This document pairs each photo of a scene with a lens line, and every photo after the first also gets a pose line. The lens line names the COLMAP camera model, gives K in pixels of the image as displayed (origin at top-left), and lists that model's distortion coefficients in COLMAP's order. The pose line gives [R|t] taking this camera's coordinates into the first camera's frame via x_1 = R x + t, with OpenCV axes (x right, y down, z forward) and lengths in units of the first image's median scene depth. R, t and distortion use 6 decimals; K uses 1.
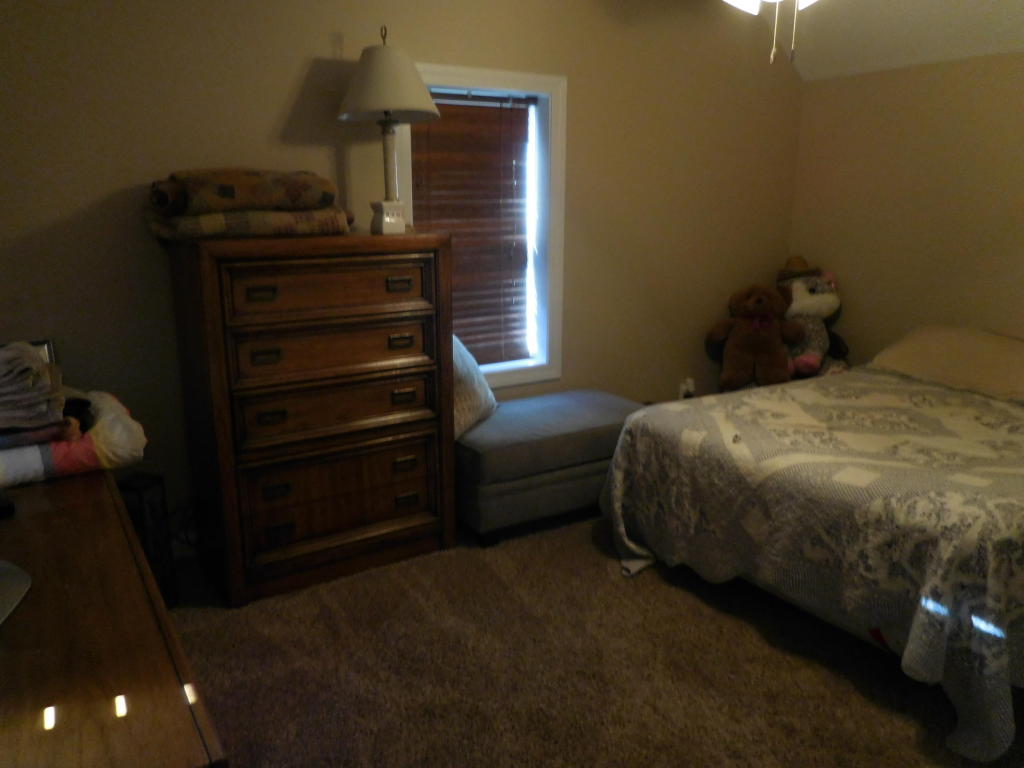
lens RADIAL K [[774.7, 0, 512.0], [0, 774.7, 384.0], [0, 0, 1]] dist [-0.005419, 0.008350]
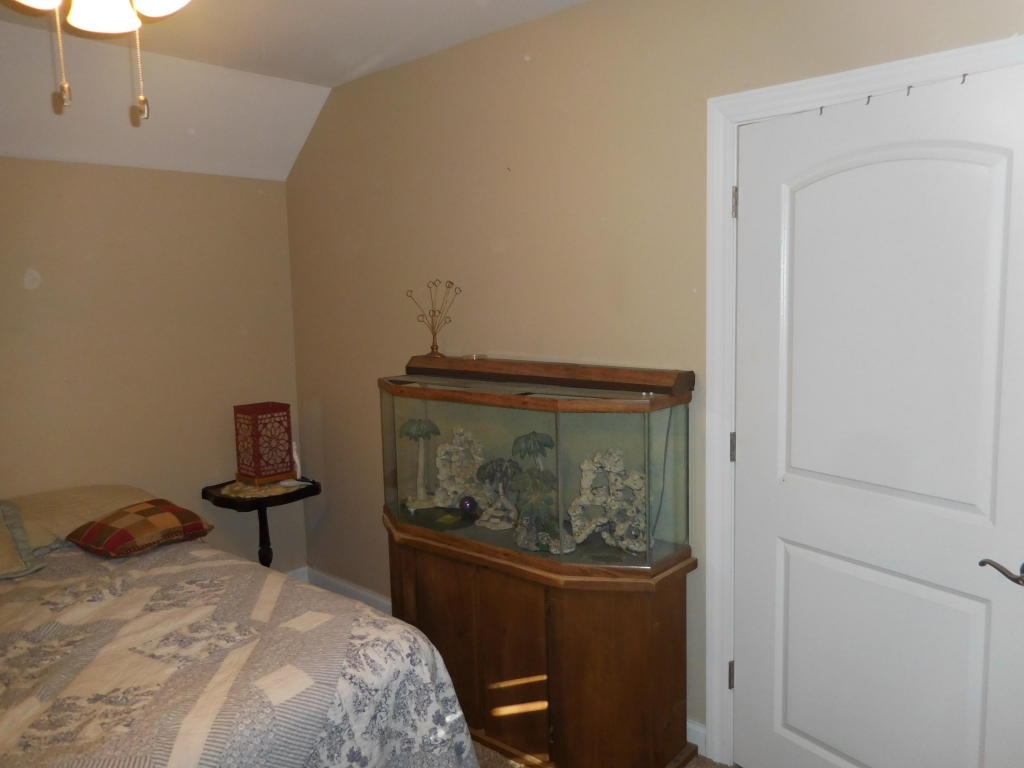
lens RADIAL K [[774.7, 0, 512.5], [0, 774.7, 384.0], [0, 0, 1]] dist [-0.005419, 0.008350]
pose [[-0.262306, -0.110425, 0.958646, -0.315888], [0.260164, 0.948553, 0.180448, -0.244604], [-0.929253, 0.296738, -0.220083, 0.903642]]
